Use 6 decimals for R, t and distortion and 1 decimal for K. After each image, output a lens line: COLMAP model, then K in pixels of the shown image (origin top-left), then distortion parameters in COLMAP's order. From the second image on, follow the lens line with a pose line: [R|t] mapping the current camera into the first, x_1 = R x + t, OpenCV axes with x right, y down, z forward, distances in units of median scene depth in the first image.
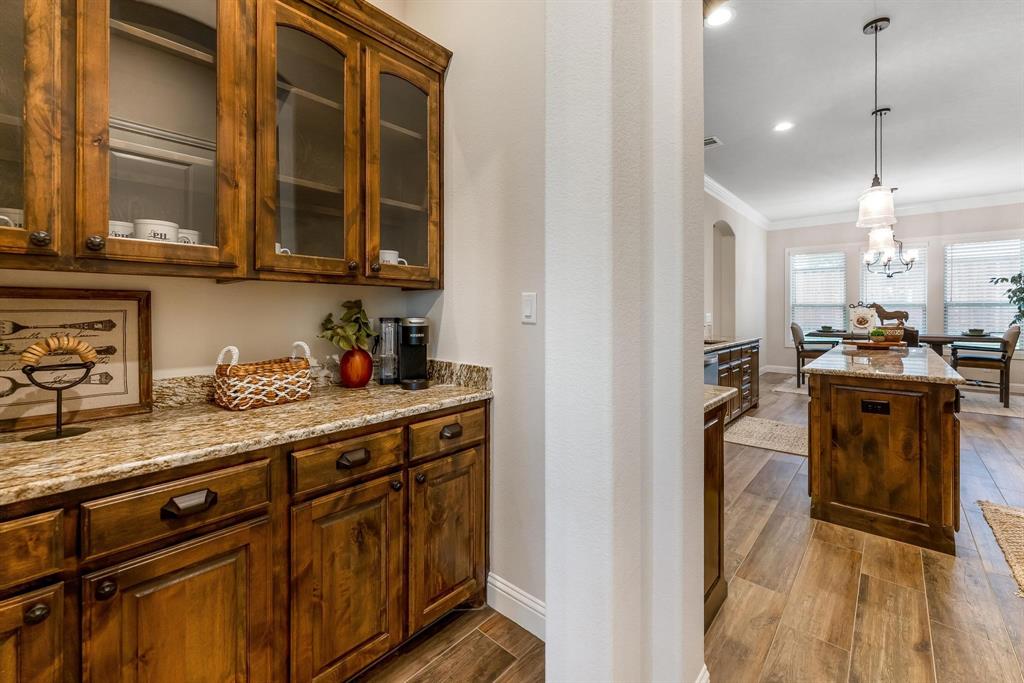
lens RADIAL K [[421.1, 0, 515.6], [0, 421.1, 311.1], [0, 0, 1]] dist [-0.000006, -0.000010]
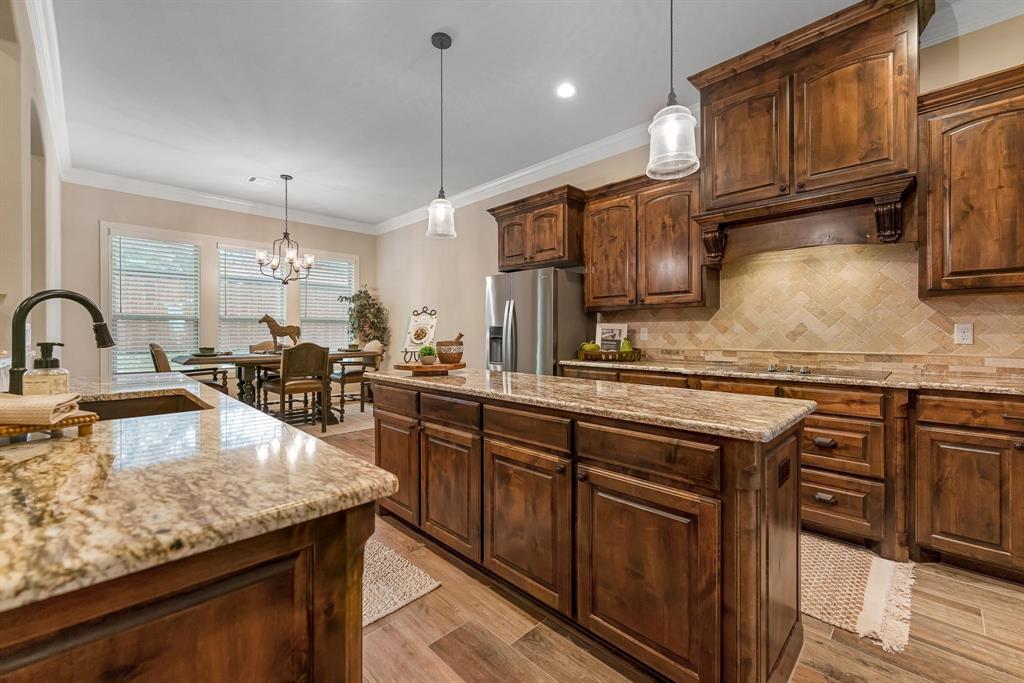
lens RADIAL K [[423.9, 0, 513.7], [0, 423.9, 333.9], [0, 0, 1]] dist [0.001258, 0.000274]
pose [[0.064142, -0.003556, 0.997934, 0.150710], [0.001040, 0.999993, 0.003497, 0.020477], [-0.997940, 0.000813, 0.064145, 0.773611]]
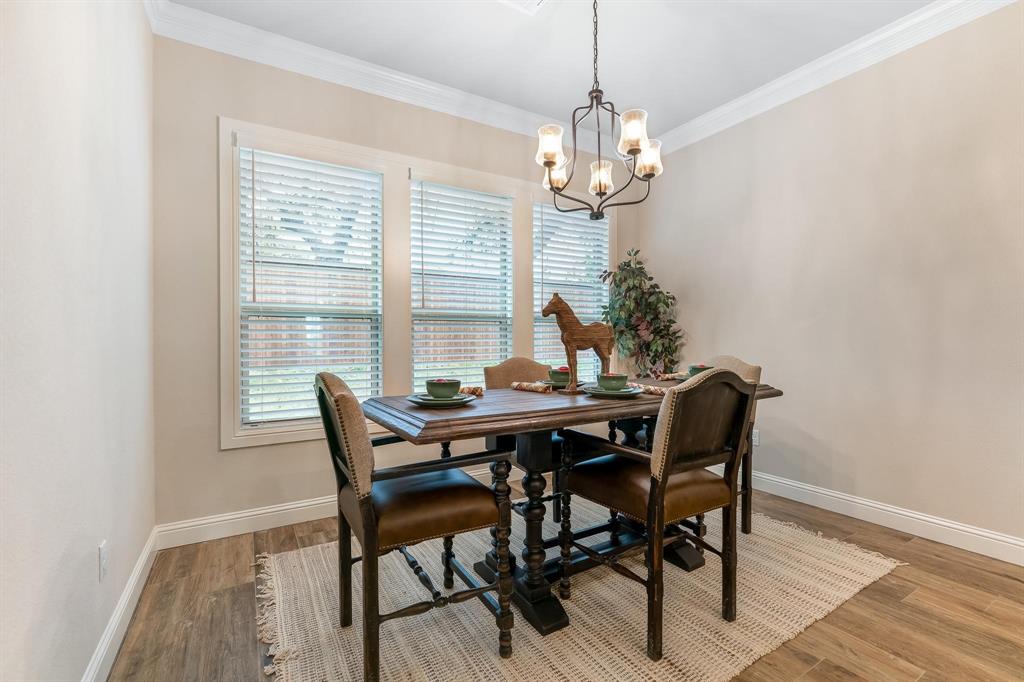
lens RADIAL K [[453.9, 0, 512.0], [0, 453.9, 341.0], [0, 0, 1]] dist [-0.004657, -0.000461]
pose [[0.305156, -0.002761, 0.952298, 0.819638], [0.004100, 0.999990, 0.001586, 0.020056], [-0.952293, 0.003421, 0.305165, 1.458635]]
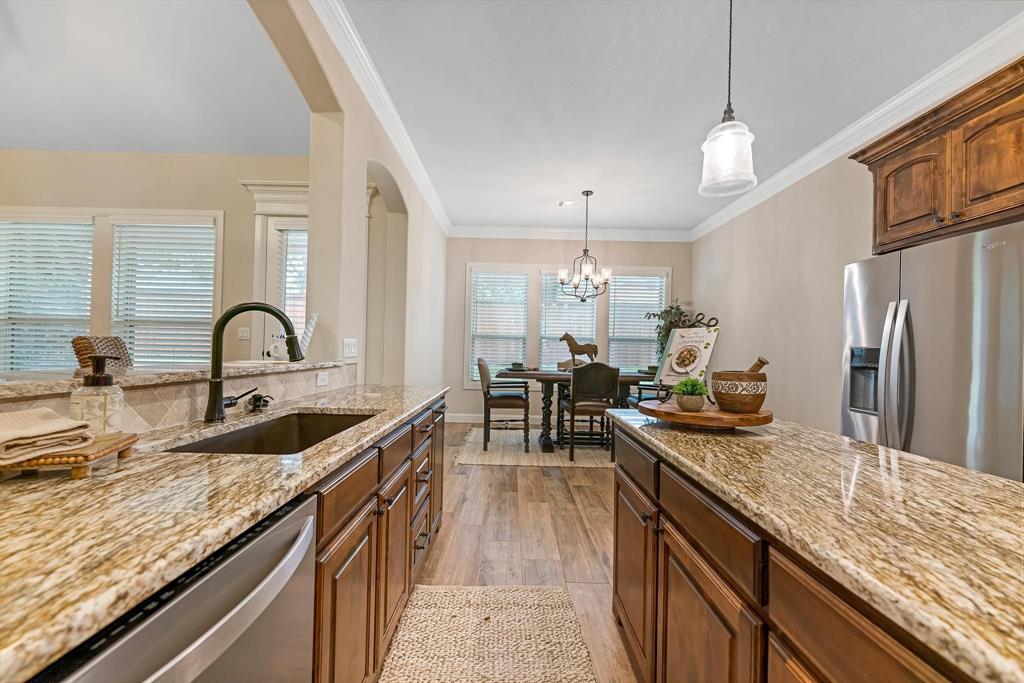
lens RADIAL K [[406.6, 0, 507.5], [0, 406.6, 346.0], [0, 0, 1]] dist [-0.000205, -0.000037]
pose [[0.753490, 0.020965, 0.657125, 0.419193], [-0.022162, 0.999733, -0.006483, 0.018358], [-0.657085, -0.009679, 0.753754, 0.781255]]
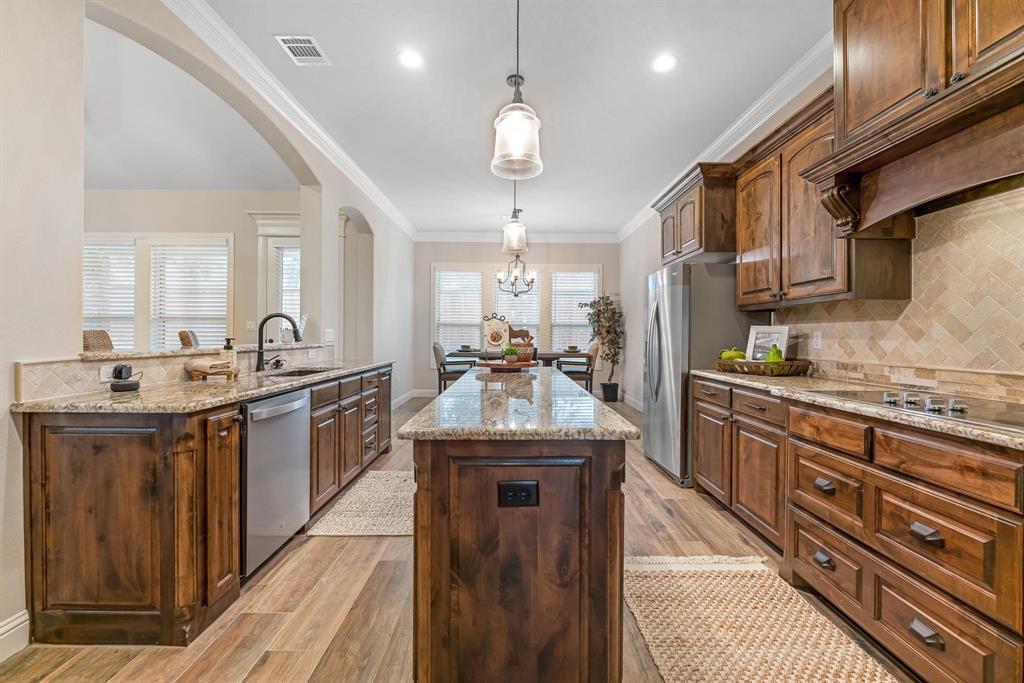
lens RADIAL K [[426.8, 0, 510.7], [0, 426.8, 335.1], [0, 0, 1]] dist [0.000580, 0.000167]
pose [[0.746182, 0.004316, 0.665728, 0.293213], [-0.006069, 0.999982, 0.000319, 0.019356], [-0.665715, -0.004278, 0.746194, 0.363017]]
